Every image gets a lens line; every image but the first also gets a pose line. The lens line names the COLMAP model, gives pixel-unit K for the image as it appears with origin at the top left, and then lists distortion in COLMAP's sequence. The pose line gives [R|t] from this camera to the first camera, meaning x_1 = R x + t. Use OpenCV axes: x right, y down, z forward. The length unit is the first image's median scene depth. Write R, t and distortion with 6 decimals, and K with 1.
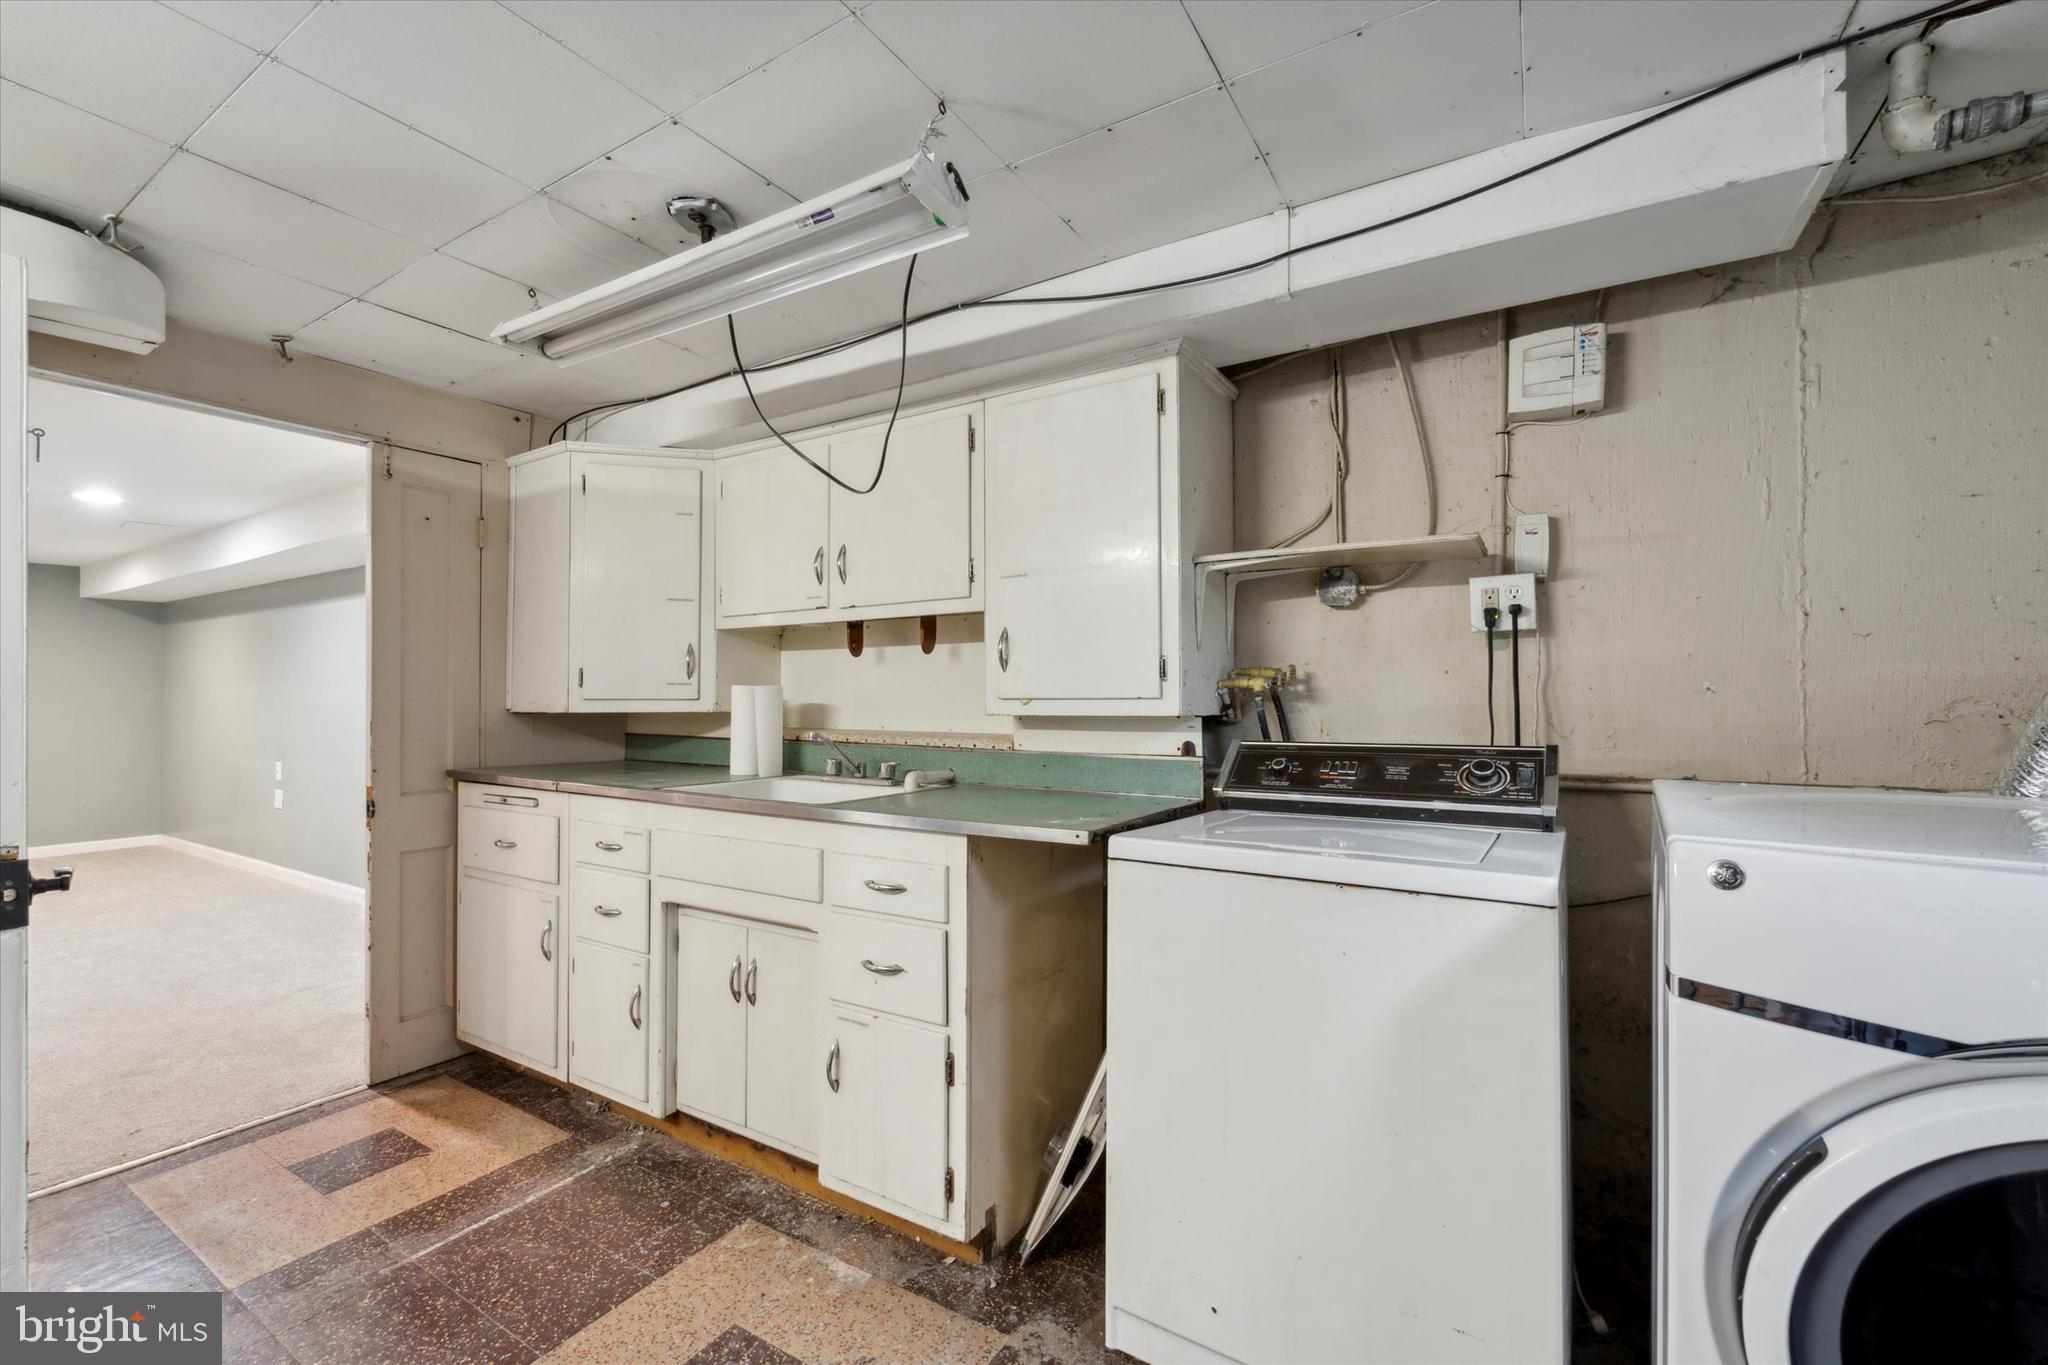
lens RADIAL K [[839.4, 0, 1029.9], [0, 839.4, 685.8], [0, 0, 1]] dist [-0.000826, -0.001576]
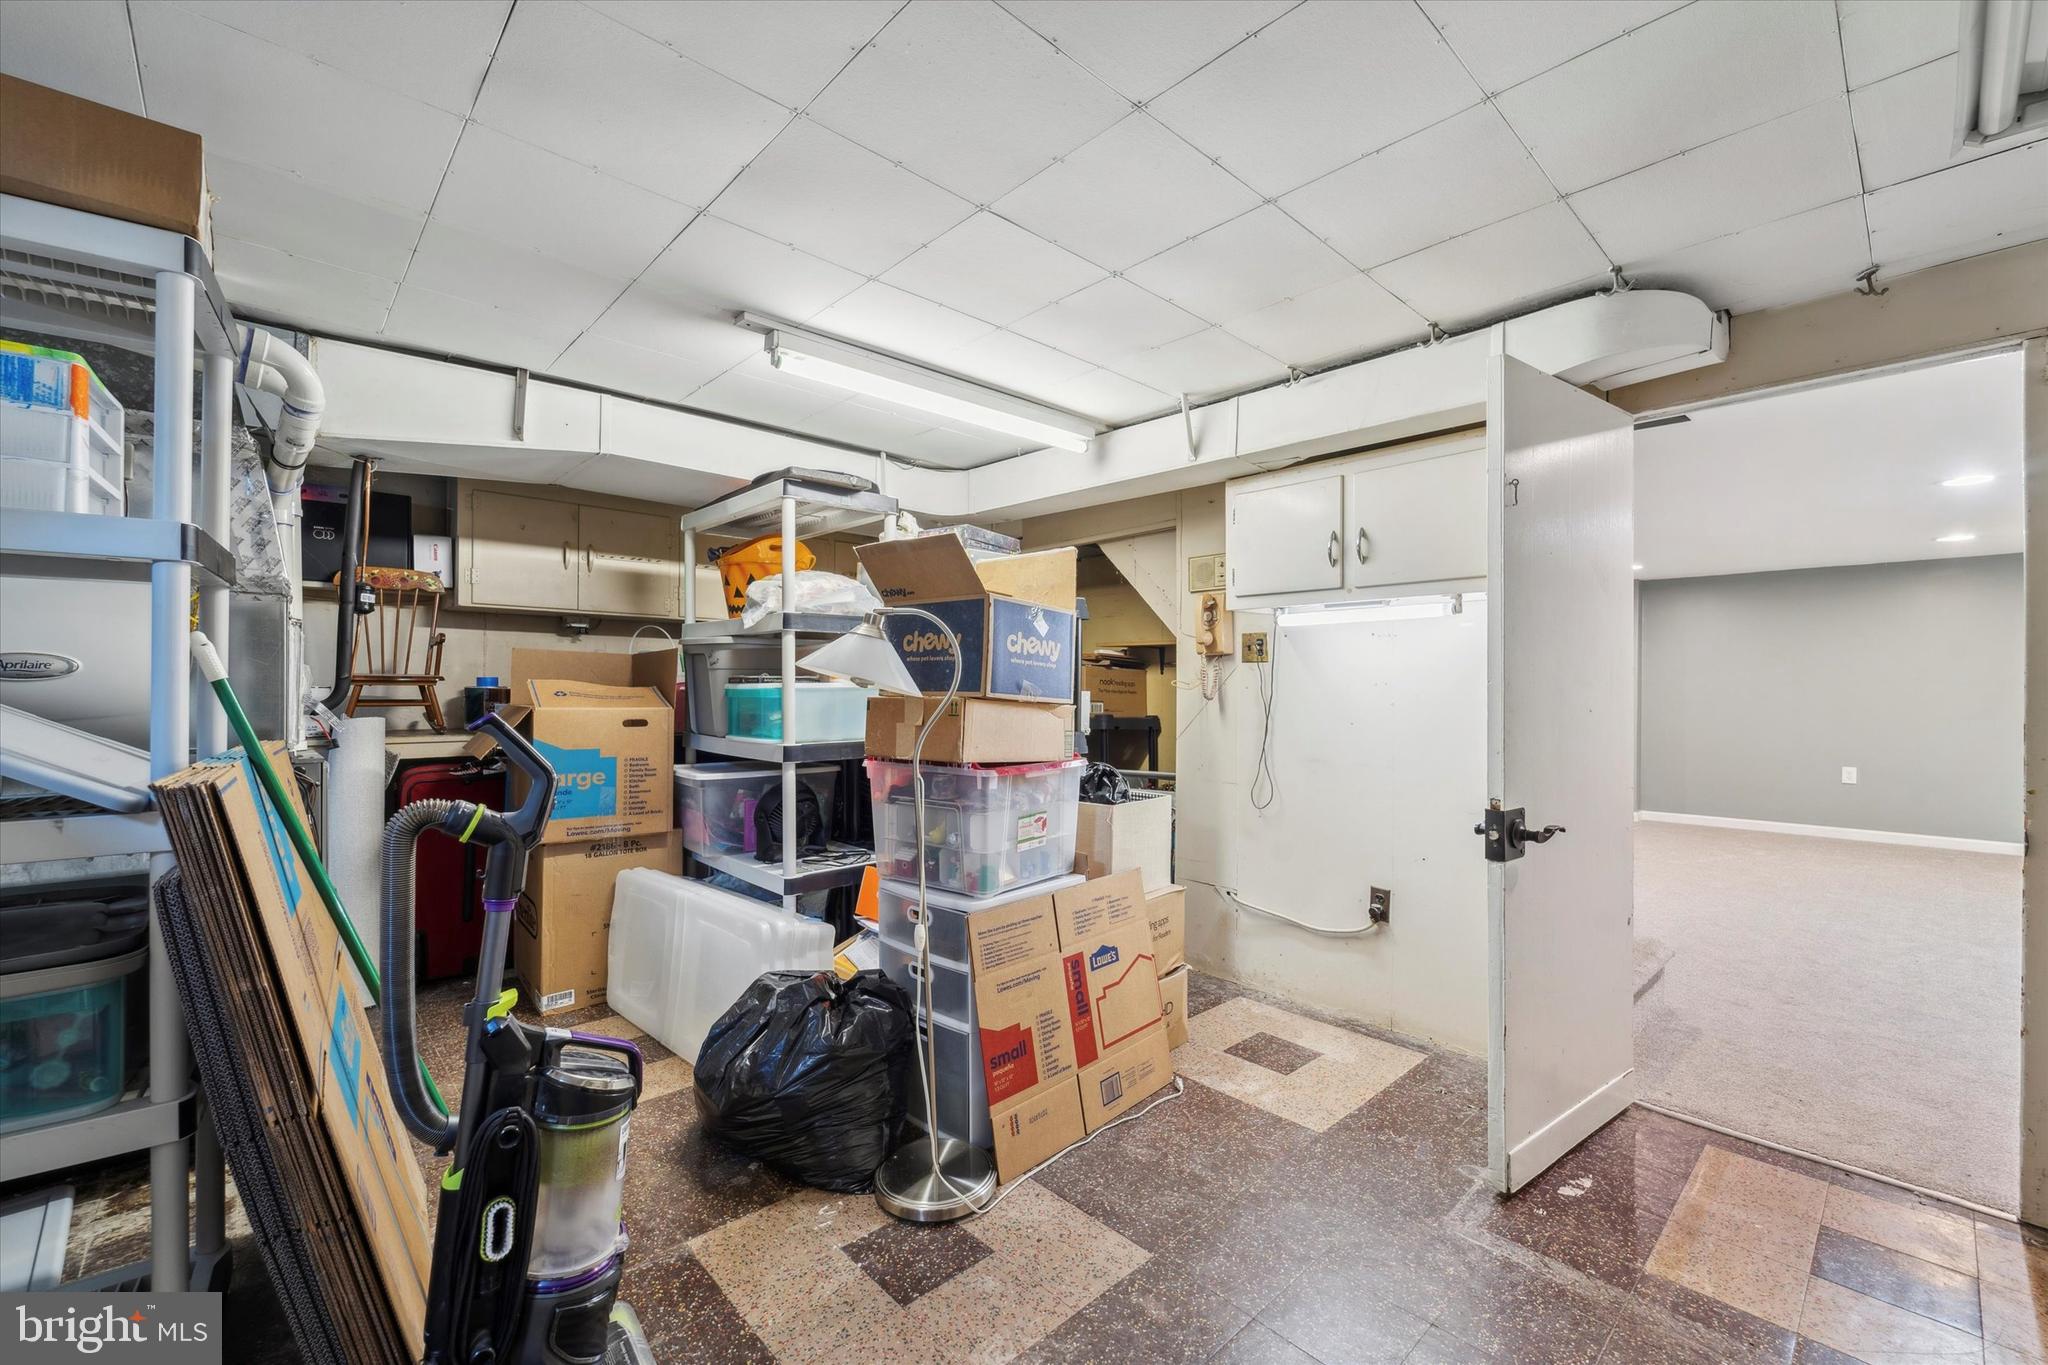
lens RADIAL K [[839.4, 0, 1030.5], [0, 839.4, 680.5], [0, 0, 1]] dist [-0.000826, -0.001576]
pose [[-0.275293, -0.005705, -0.961344, 0.217501], [0.004806, 0.999962, -0.007311, 0.008095], [0.961348, -0.006633, -0.275255, 0.524060]]
